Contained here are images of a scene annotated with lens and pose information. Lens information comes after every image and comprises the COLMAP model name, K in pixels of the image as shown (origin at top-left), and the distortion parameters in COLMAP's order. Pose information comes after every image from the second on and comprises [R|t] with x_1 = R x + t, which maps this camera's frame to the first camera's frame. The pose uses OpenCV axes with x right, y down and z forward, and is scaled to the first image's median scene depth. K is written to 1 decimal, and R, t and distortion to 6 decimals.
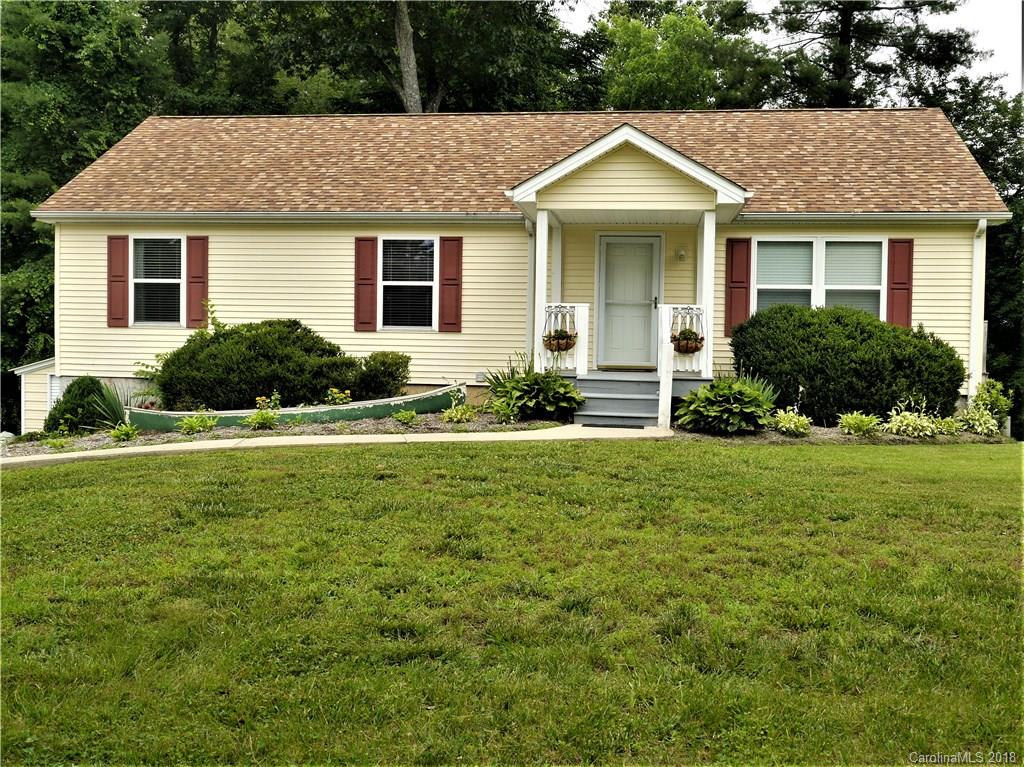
lens RADIAL K [[1076.1, 0, 512.0], [0, 1076.1, 383.5], [0, 0, 1]] dist [-0.005093, -0.009380]
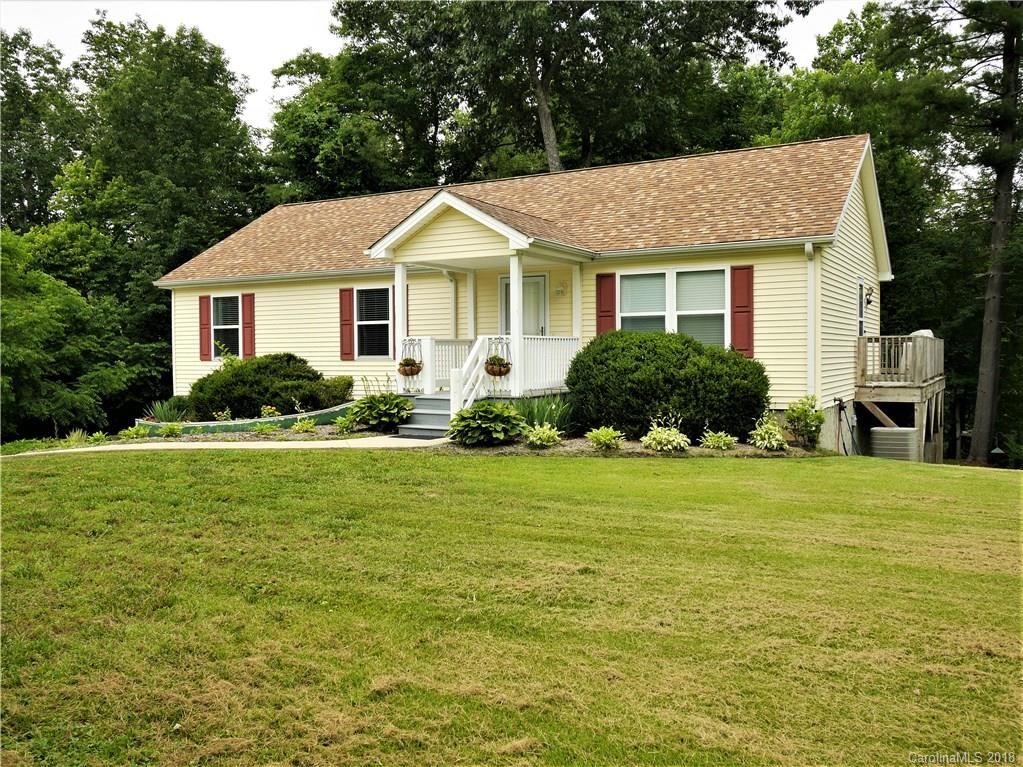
lens RADIAL K [[867.1, 0, 513.6], [0, 867.1, 382.5], [0, 0, 1]] dist [0.010992, 0.020220]
pose [[0.928780, -0.011822, -0.370443, 0.465302], [0.009311, 0.999920, -0.008567, -0.010981], [0.370515, 0.004508, 0.928816, 0.099371]]
